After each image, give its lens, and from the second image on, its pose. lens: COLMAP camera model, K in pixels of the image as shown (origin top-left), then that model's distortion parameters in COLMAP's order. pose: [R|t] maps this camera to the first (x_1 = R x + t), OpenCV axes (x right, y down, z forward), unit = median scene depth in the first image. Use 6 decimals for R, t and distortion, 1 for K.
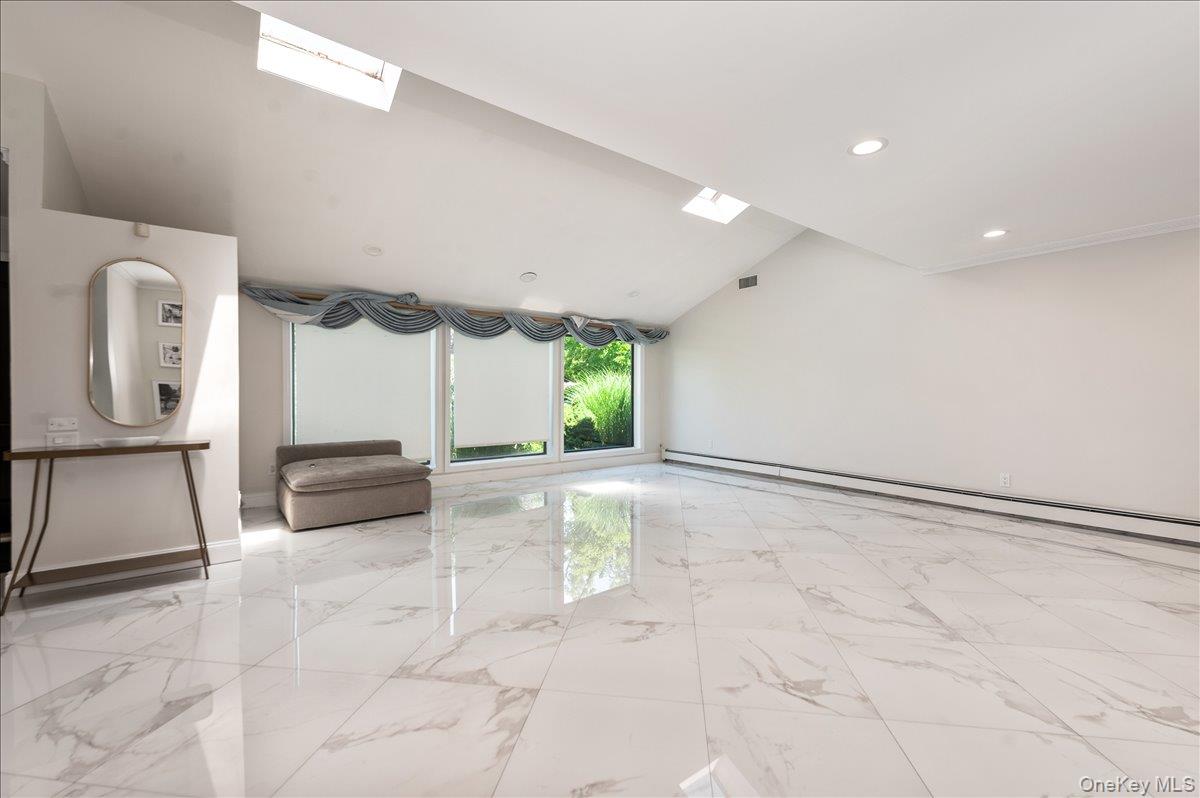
lens RADIAL K [[481.7, 0, 603.2], [0, 481.7, 398.4], [0, 0, 1]] dist [0.000763, 0.000198]
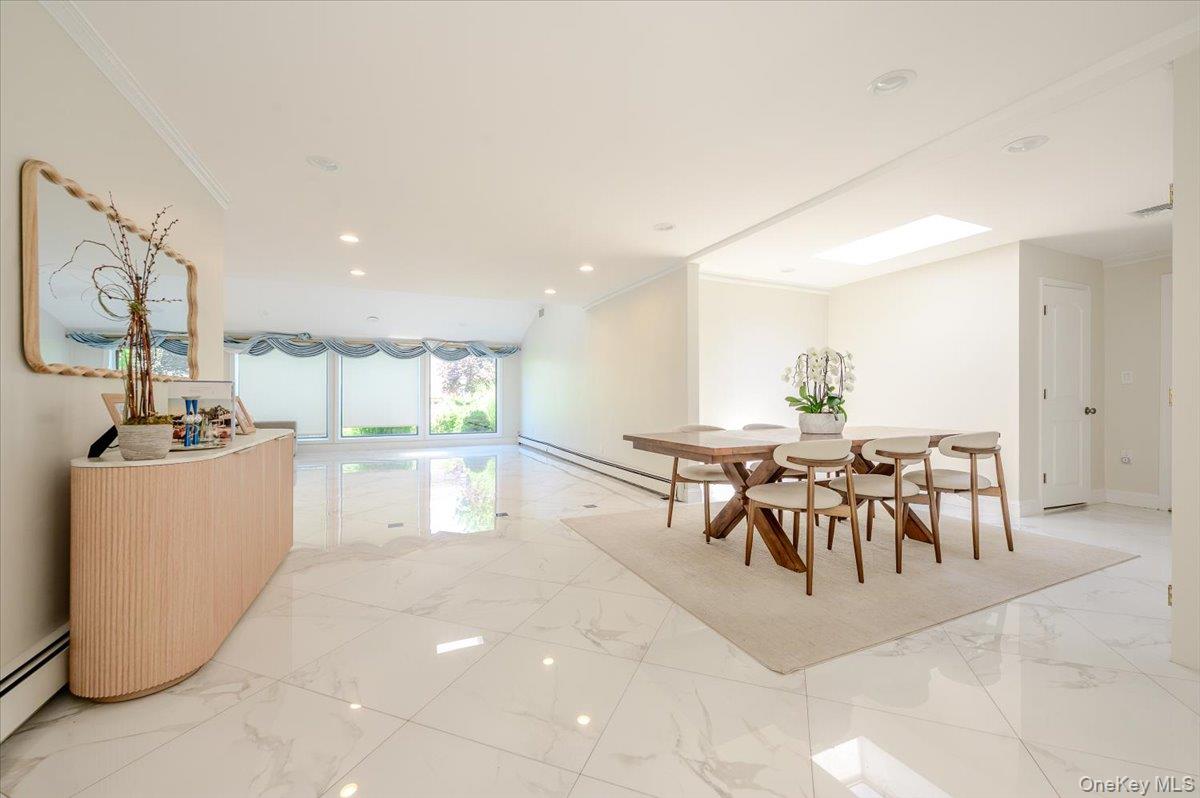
lens RADIAL K [[481.7, 0, 602.4], [0, 481.7, 397.8], [0, 0, 1]] dist [0.000763, 0.000198]
pose [[0.972960, 0.002628, -0.230957, 0.887653], [-0.003998, 0.999977, -0.005465, 0.010587], [0.230937, 0.006241, 0.972949, -0.345020]]
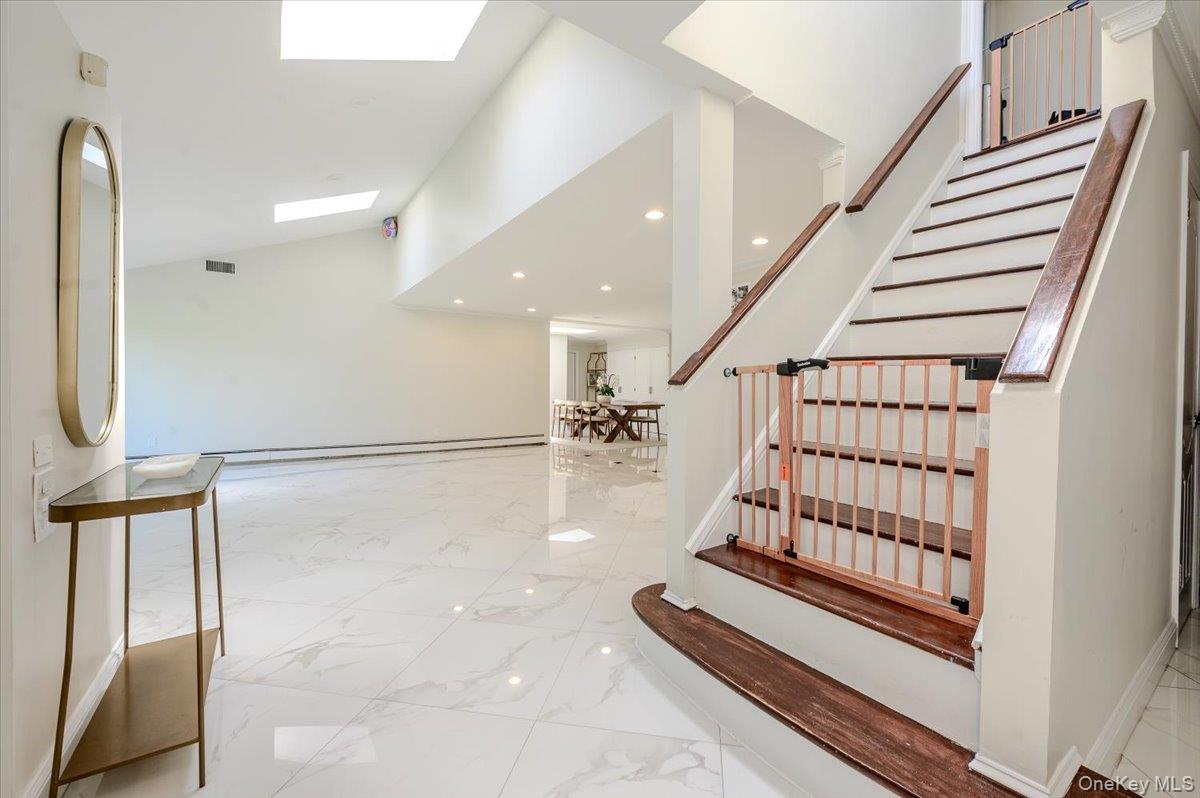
lens RADIAL K [[481.7, 0, 600.4], [0, 481.7, 392.0], [0, 0, 1]] dist [0.000763, 0.000198]
pose [[0.065158, -0.012882, 0.997792, -0.701120], [0.001773, 0.999917, 0.012793, -0.002577], [-0.997873, 0.000935, 0.065175, 0.201795]]
